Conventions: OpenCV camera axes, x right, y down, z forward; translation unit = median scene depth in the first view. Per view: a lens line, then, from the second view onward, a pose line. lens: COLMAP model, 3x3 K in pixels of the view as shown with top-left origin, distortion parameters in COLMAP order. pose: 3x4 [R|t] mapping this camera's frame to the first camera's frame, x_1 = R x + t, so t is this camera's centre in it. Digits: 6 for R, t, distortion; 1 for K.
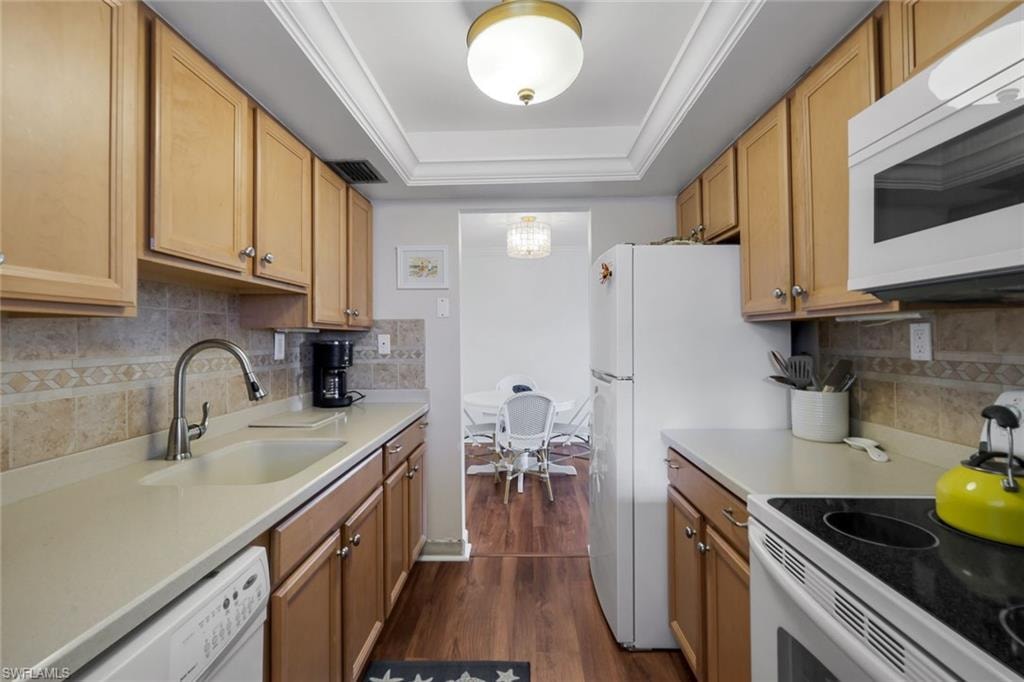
lens RADIAL K [[450.8, 0, 511.7], [0, 450.8, 334.7], [0, 0, 1]] dist [0.004312, 0.000163]
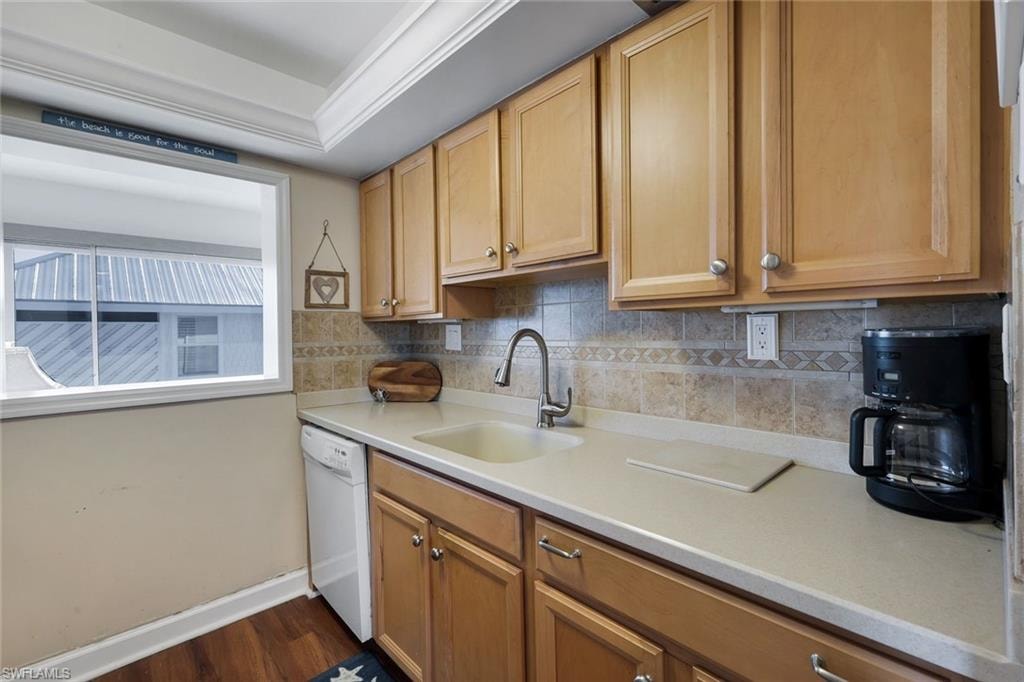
lens RADIAL K [[450.8, 0, 511.7], [0, 450.8, 334.7], [0, 0, 1]] dist [0.004312, 0.000163]
pose [[-0.705567, 0.038843, -0.707578, 0.154286], [0.037023, 0.999154, 0.017931, 0.000925], [0.707676, -0.013545, -0.706408, 1.563295]]
